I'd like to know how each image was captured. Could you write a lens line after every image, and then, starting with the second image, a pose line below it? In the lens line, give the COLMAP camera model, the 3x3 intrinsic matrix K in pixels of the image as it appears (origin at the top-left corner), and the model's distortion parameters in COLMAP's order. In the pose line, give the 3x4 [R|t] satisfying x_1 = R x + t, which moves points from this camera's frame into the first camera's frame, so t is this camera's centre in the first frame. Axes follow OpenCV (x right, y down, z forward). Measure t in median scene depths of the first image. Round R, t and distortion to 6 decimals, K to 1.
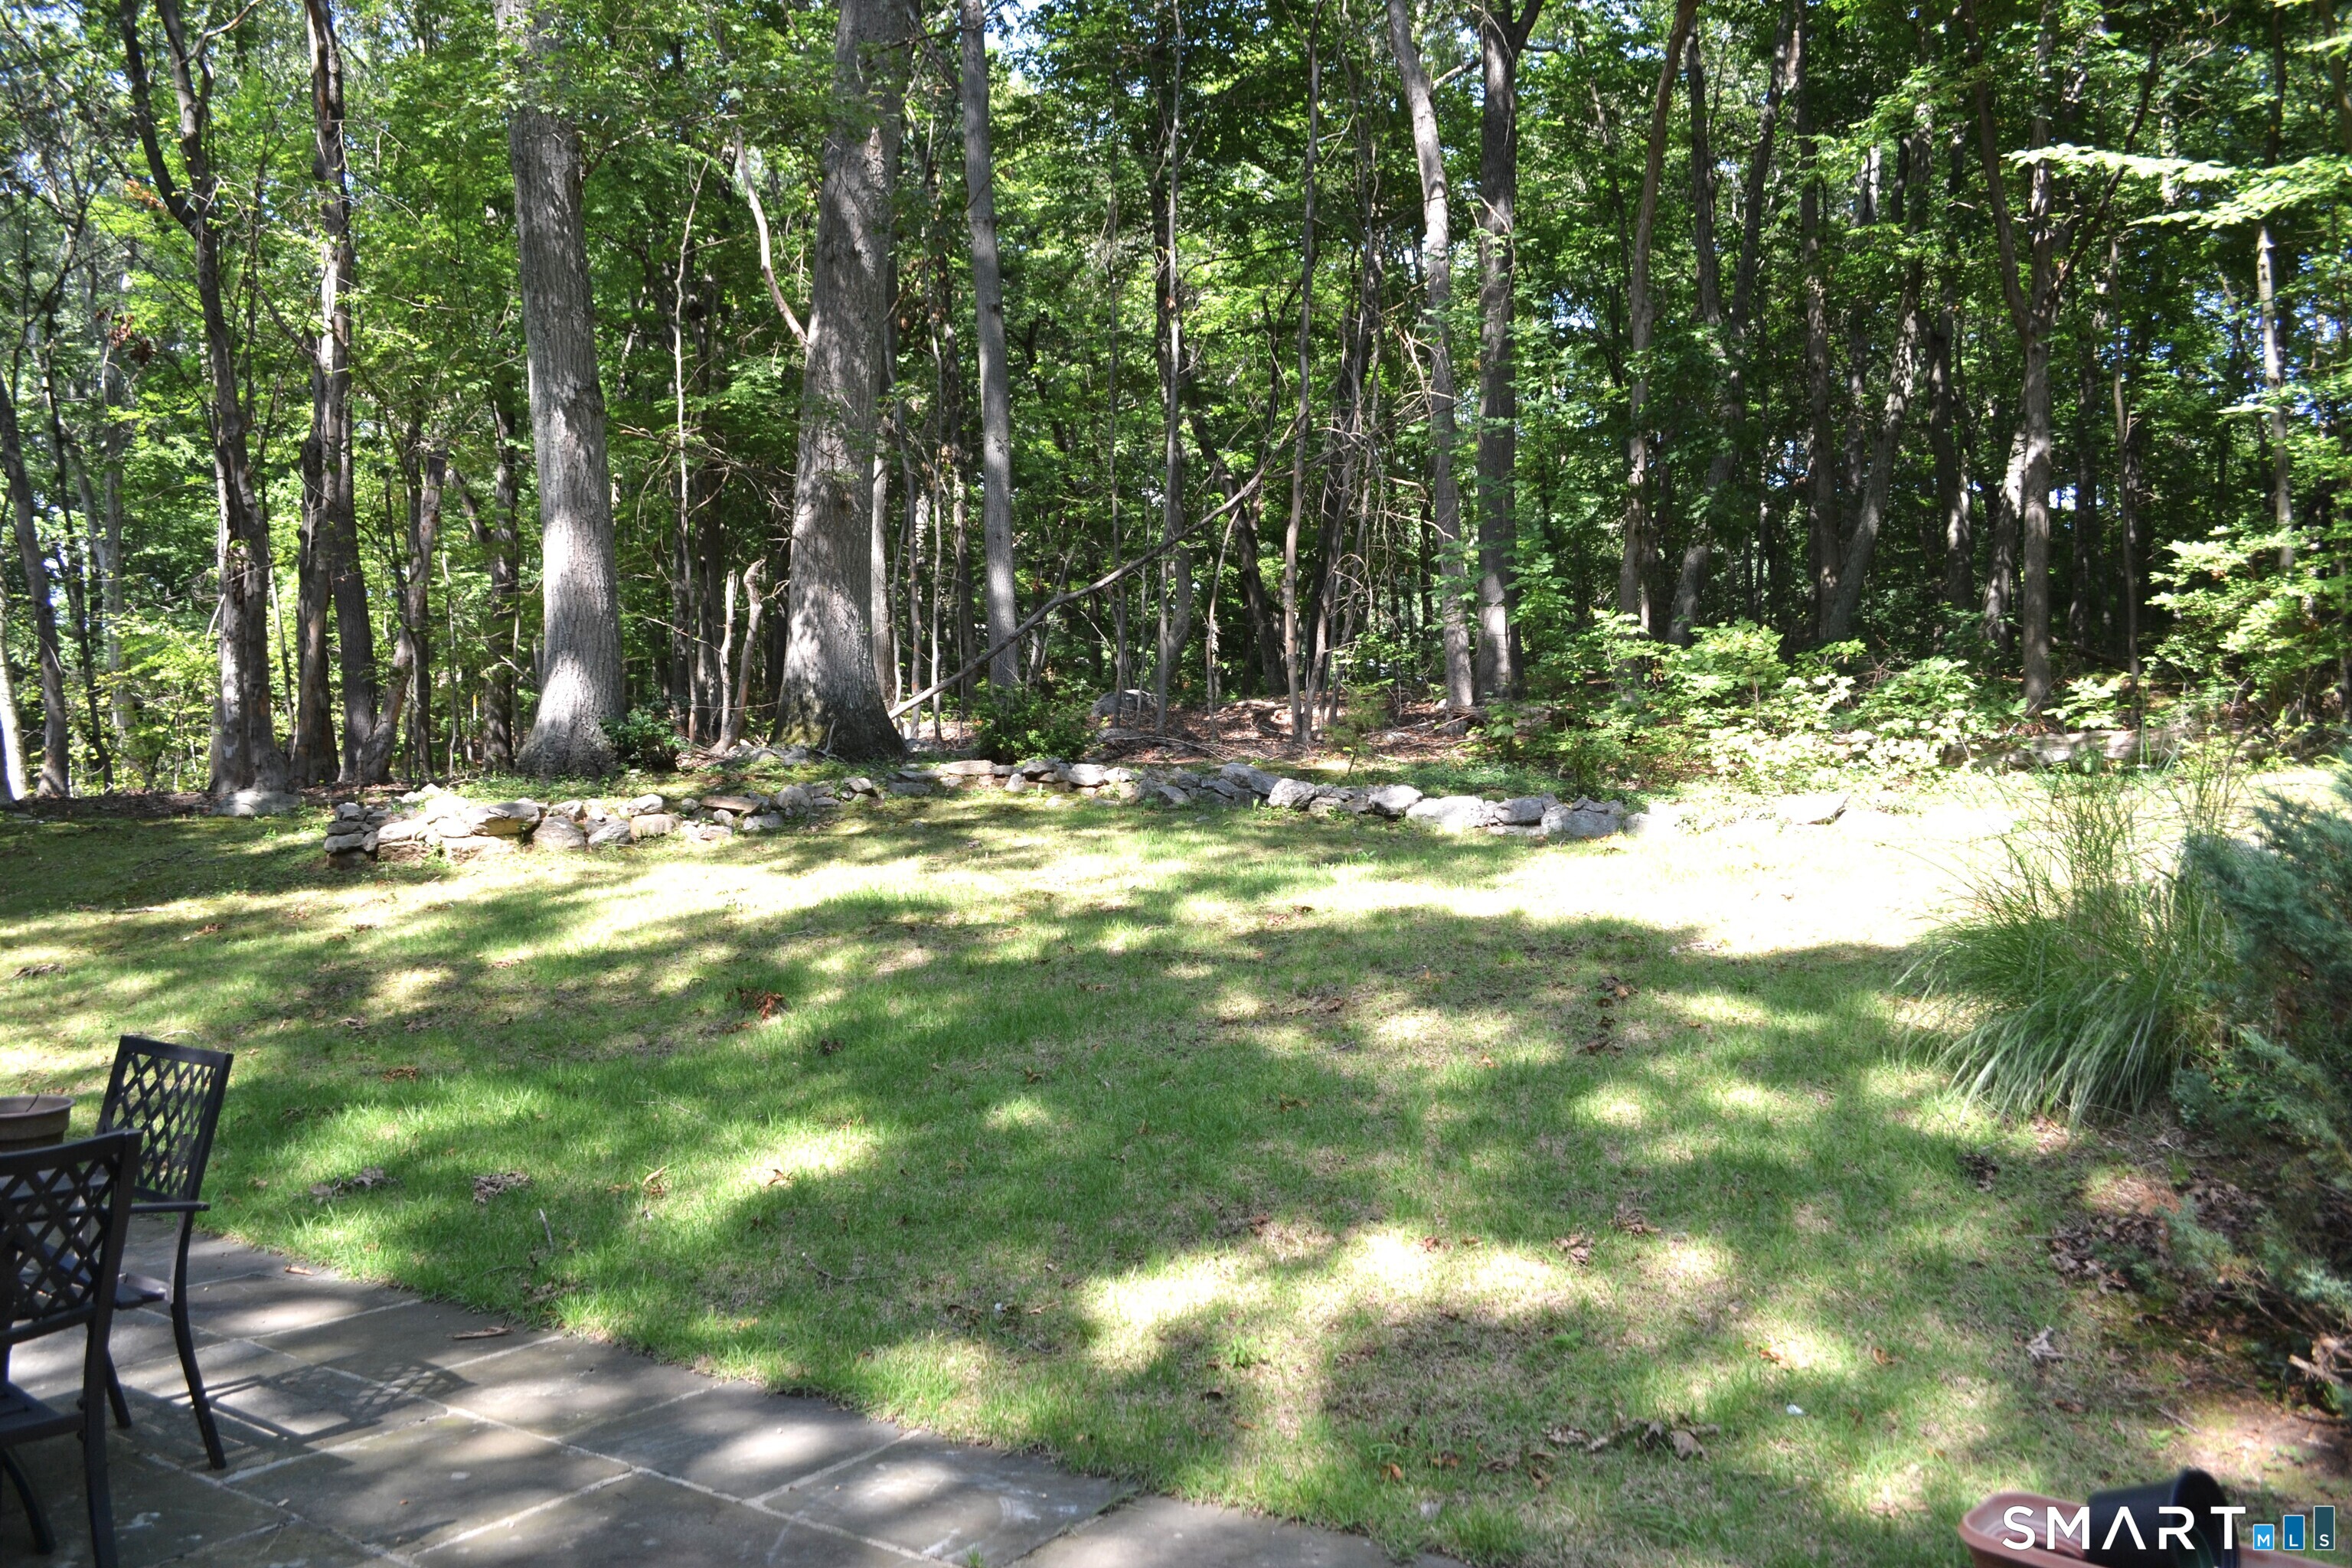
lens RADIAL K [[1889.5, 0, 1170.1], [0, 1889.5, 772.9], [0, 0, 1]] dist [-0.080418, 0.011644]
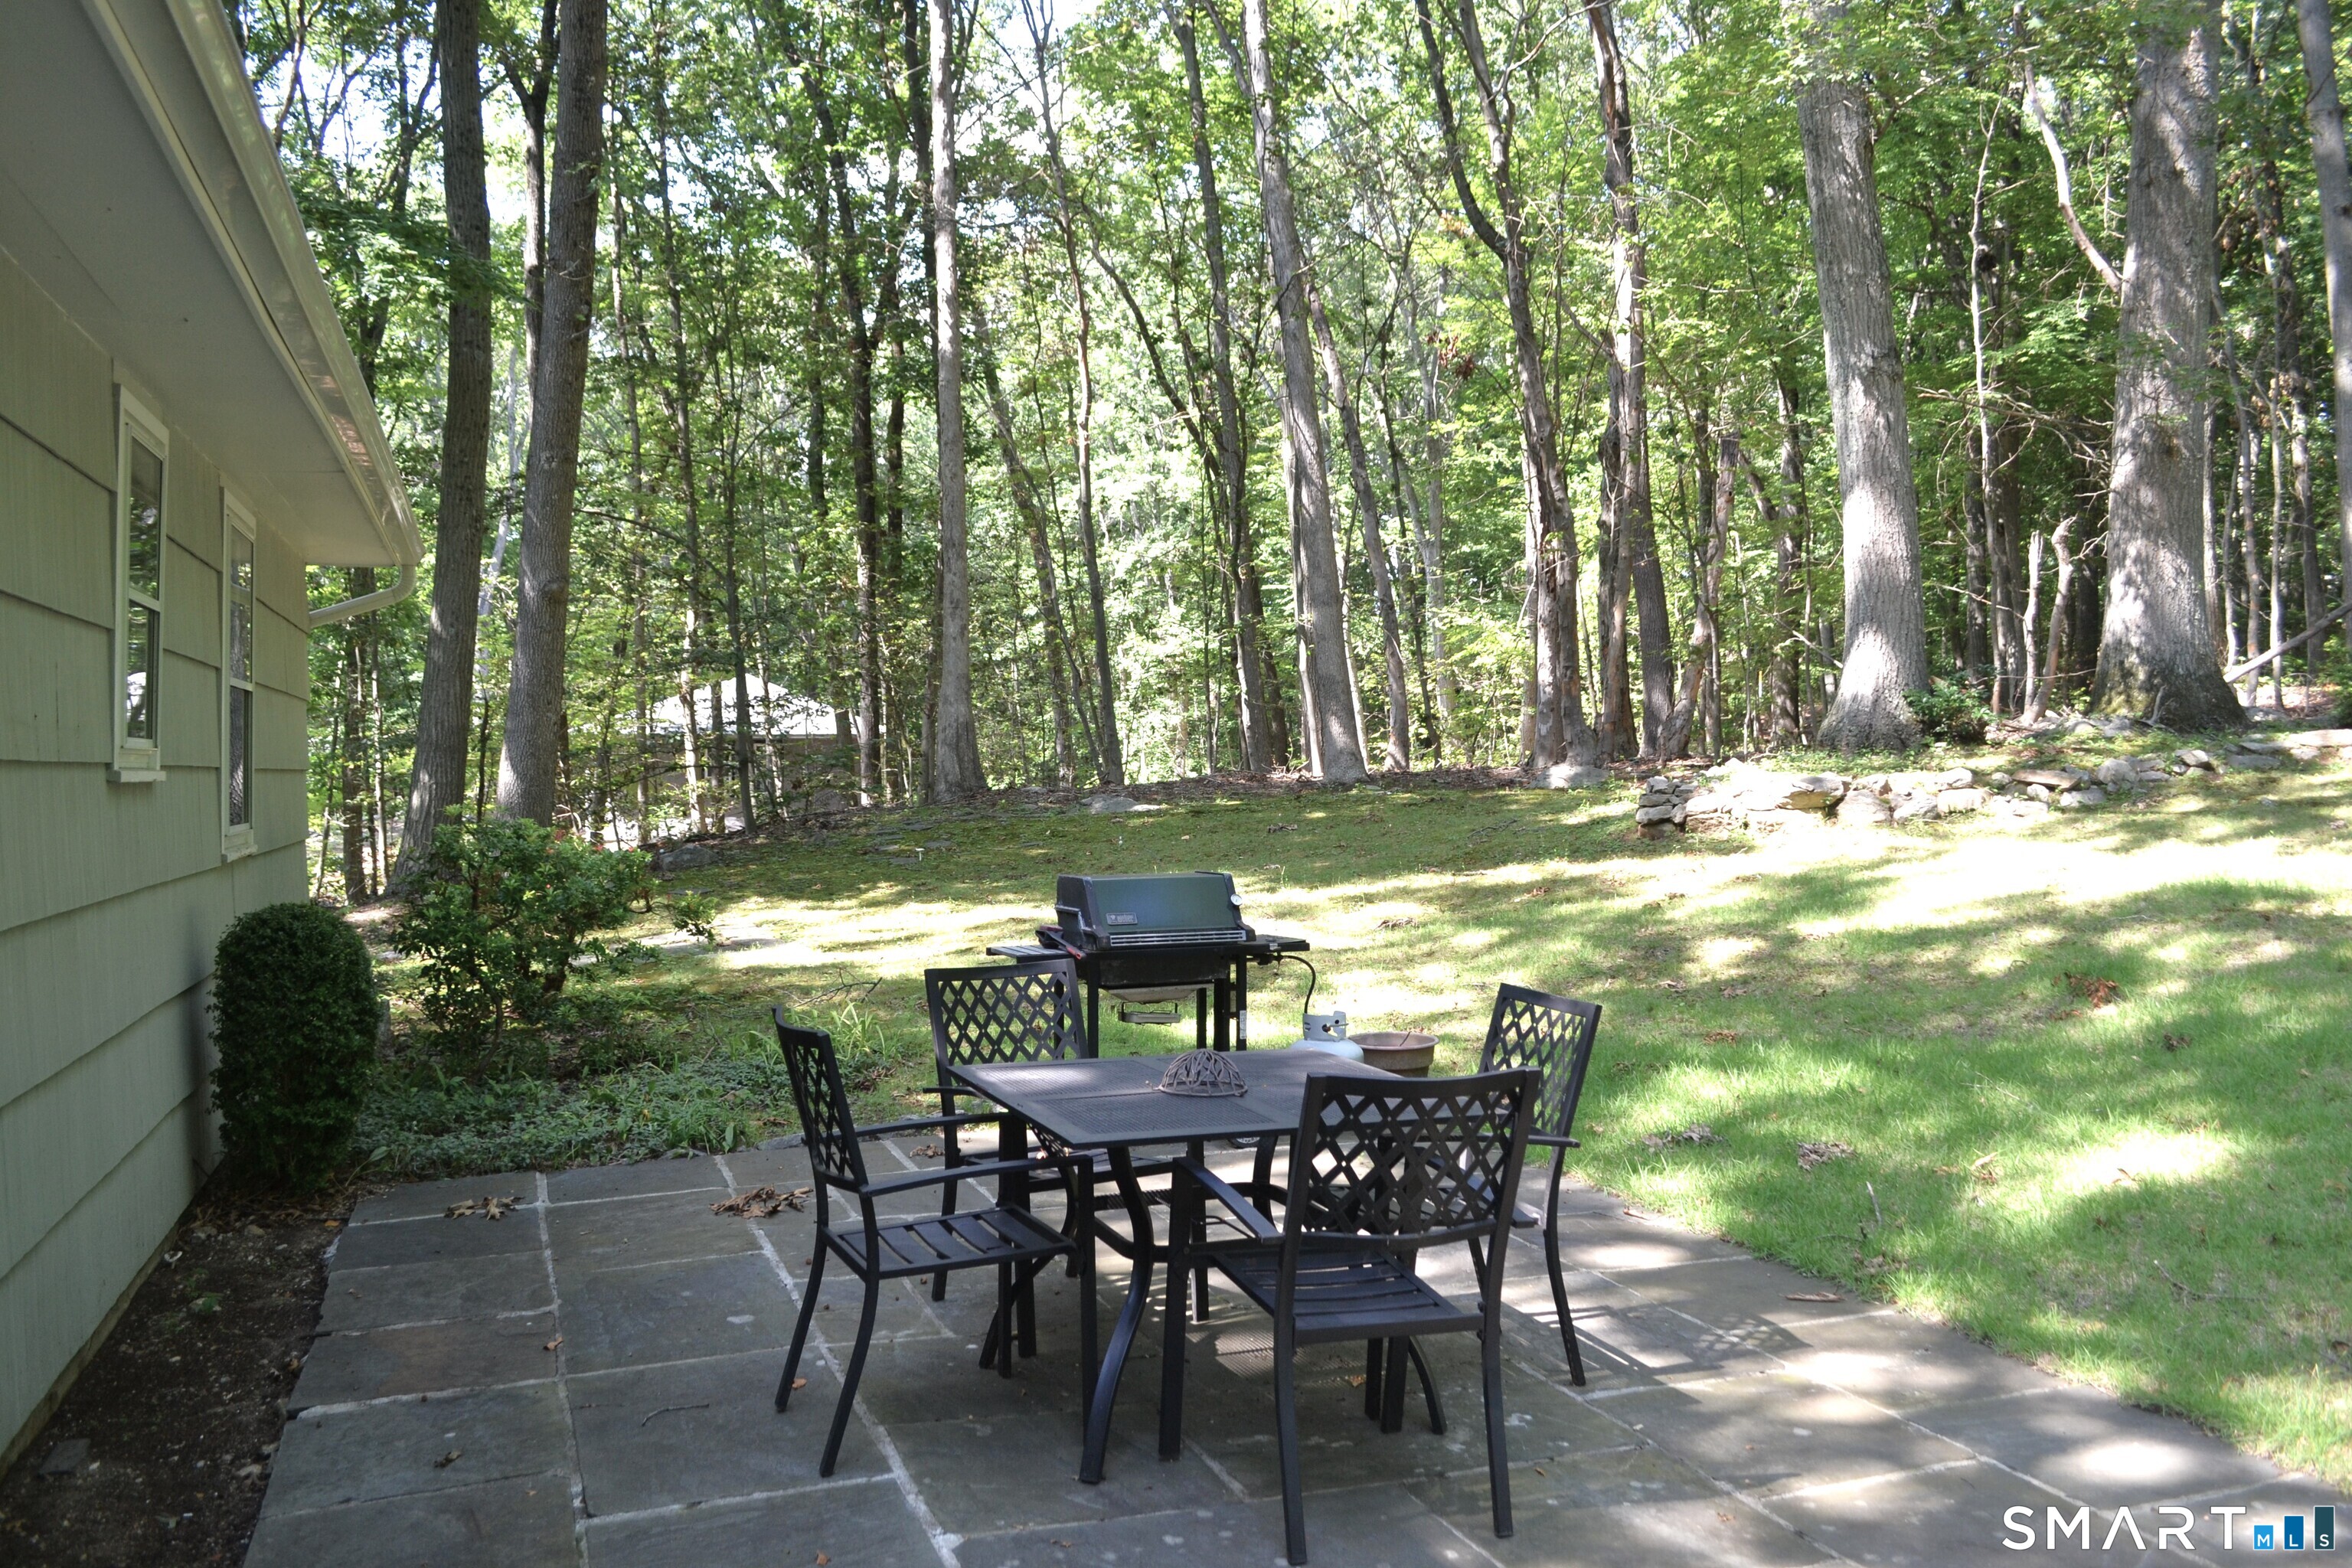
lens RADIAL K [[1889.5, 0, 1161.7], [0, 1889.5, 776.6], [0, 0, 1]] dist [-0.080418, 0.011644]
pose [[0.787394, 0.002669, -0.616444, -0.008524], [0.006656, 0.999896, 0.012832, 0.000600], [0.616414, -0.014207, 0.787294, -0.005621]]
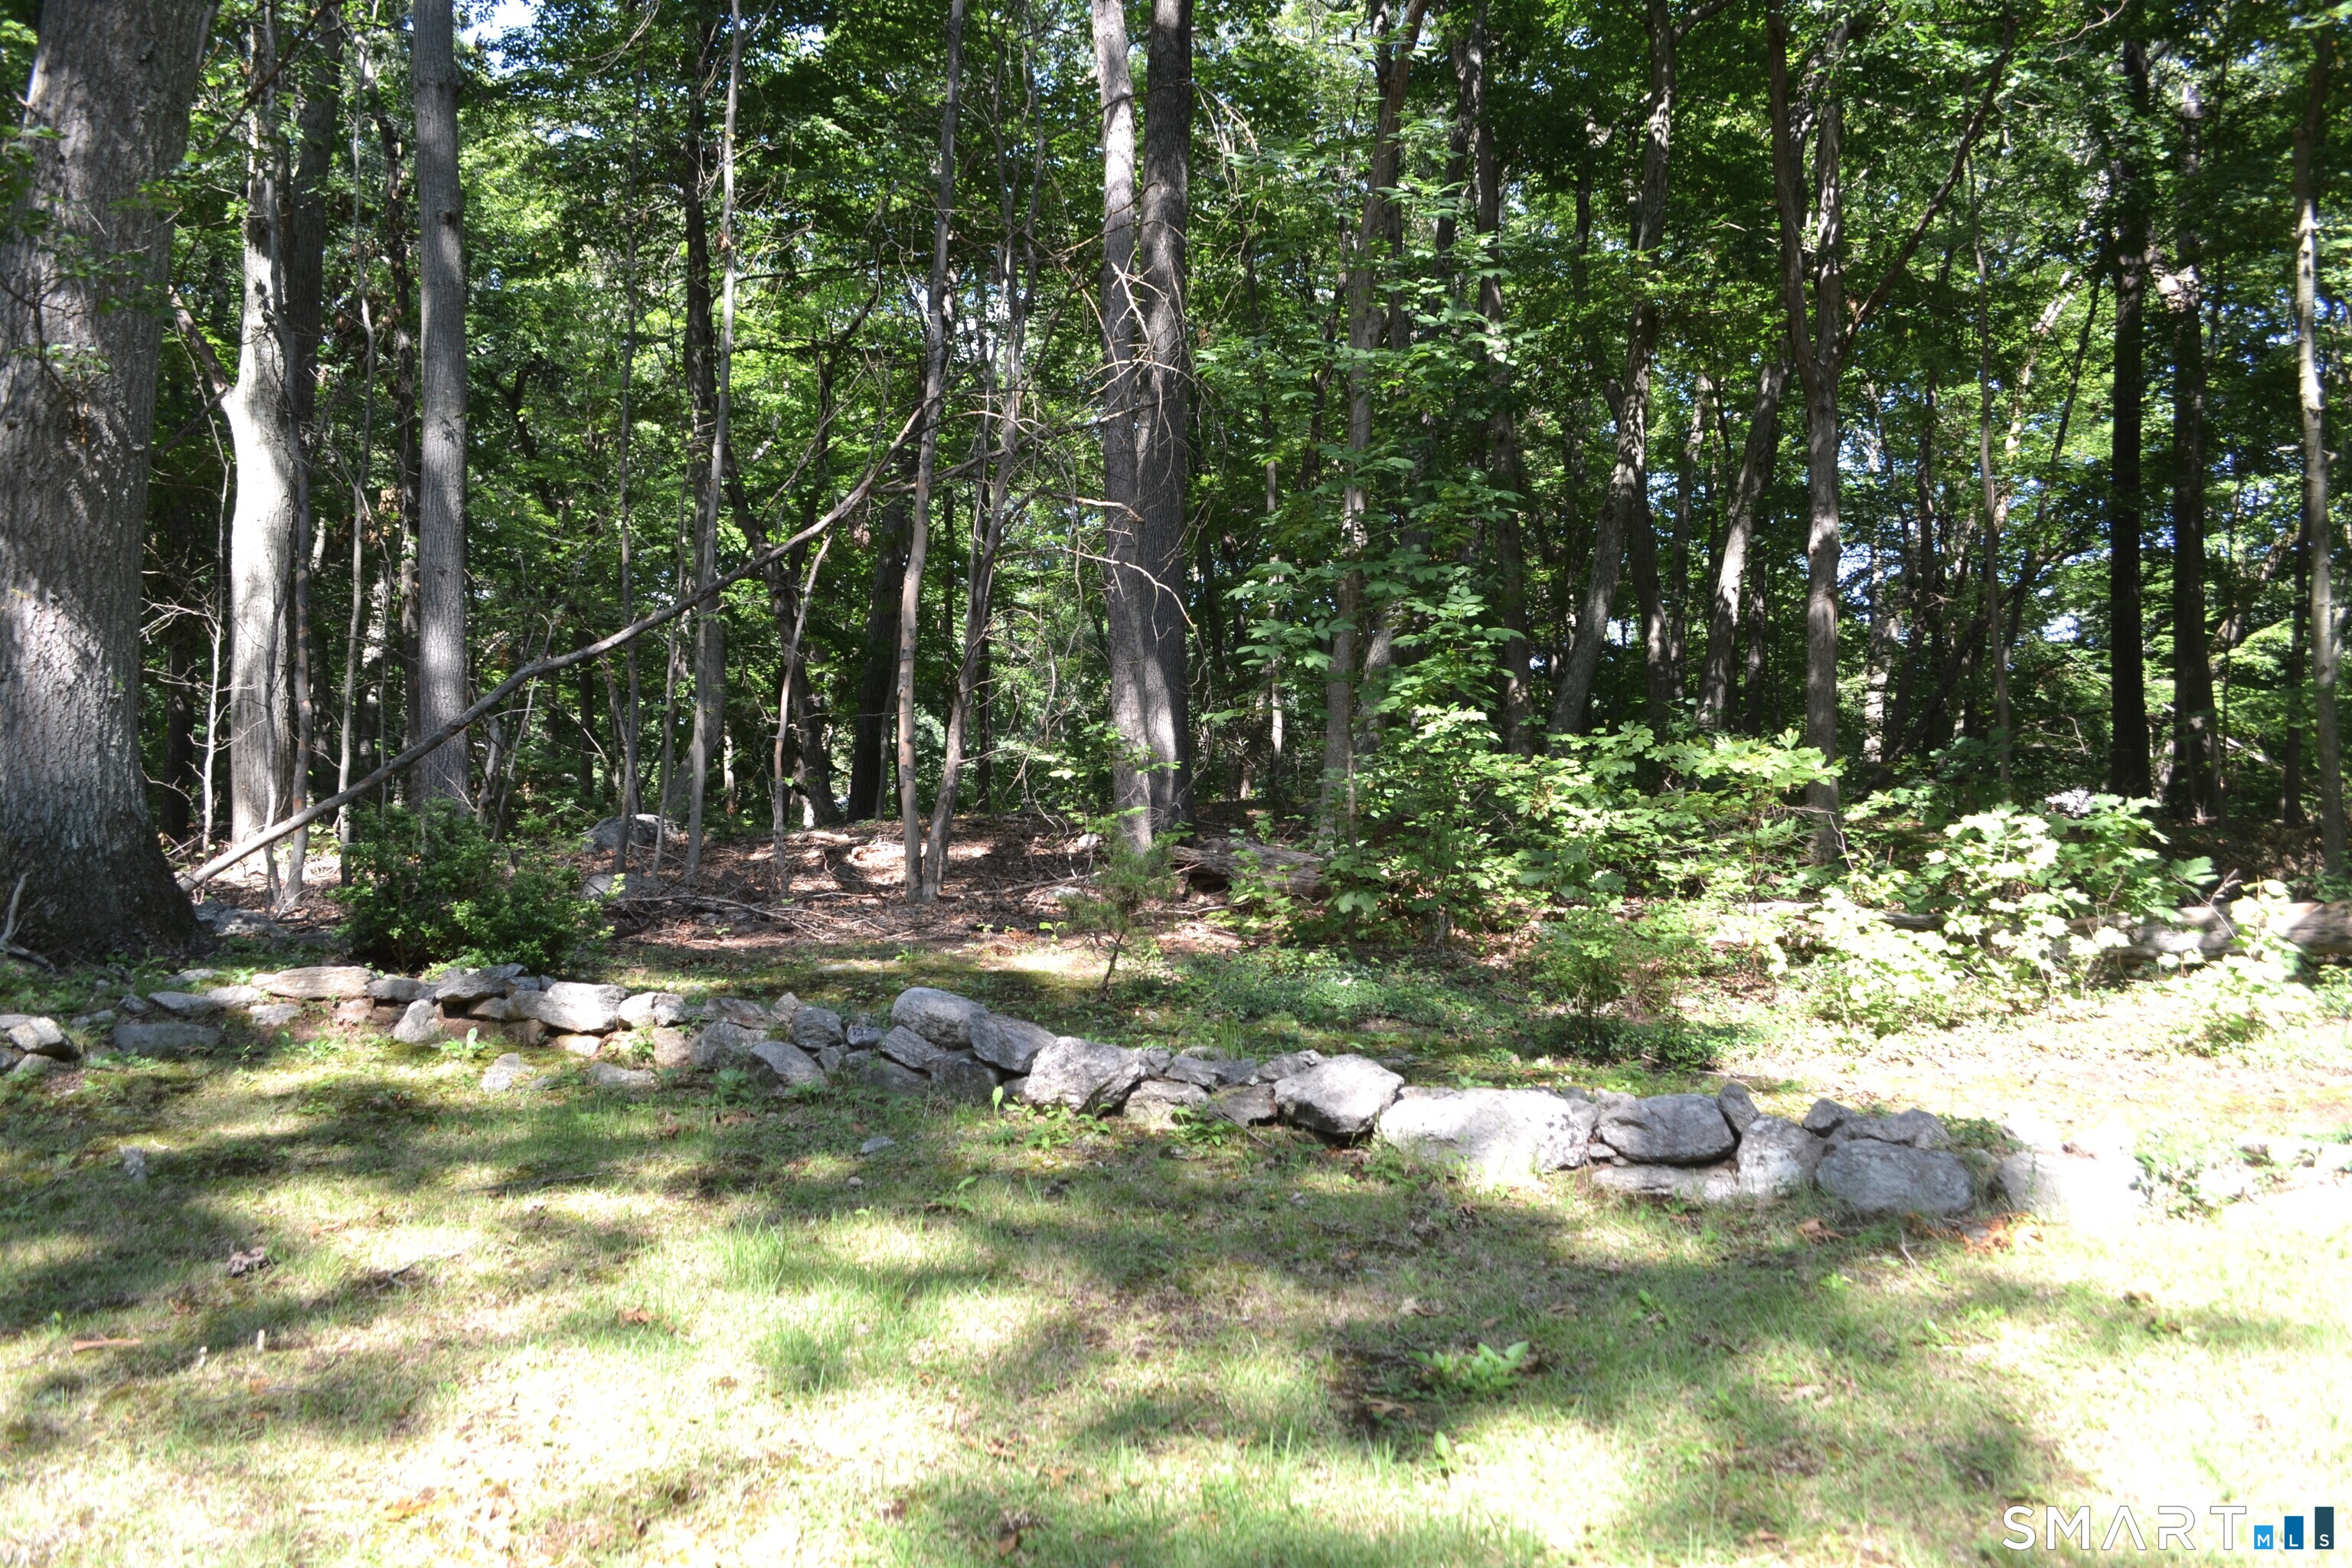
lens RADIAL K [[1889.5, 0, 1169.5], [0, 1889.5, 772.6], [0, 0, 1]] dist [-0.080418, 0.011644]
pose [[0.965331, 0.020933, 0.260186, -0.025490], [-0.003433, 0.997711, -0.067532, -0.025434], [-0.261004, 0.064297, 0.963194, 0.528027]]
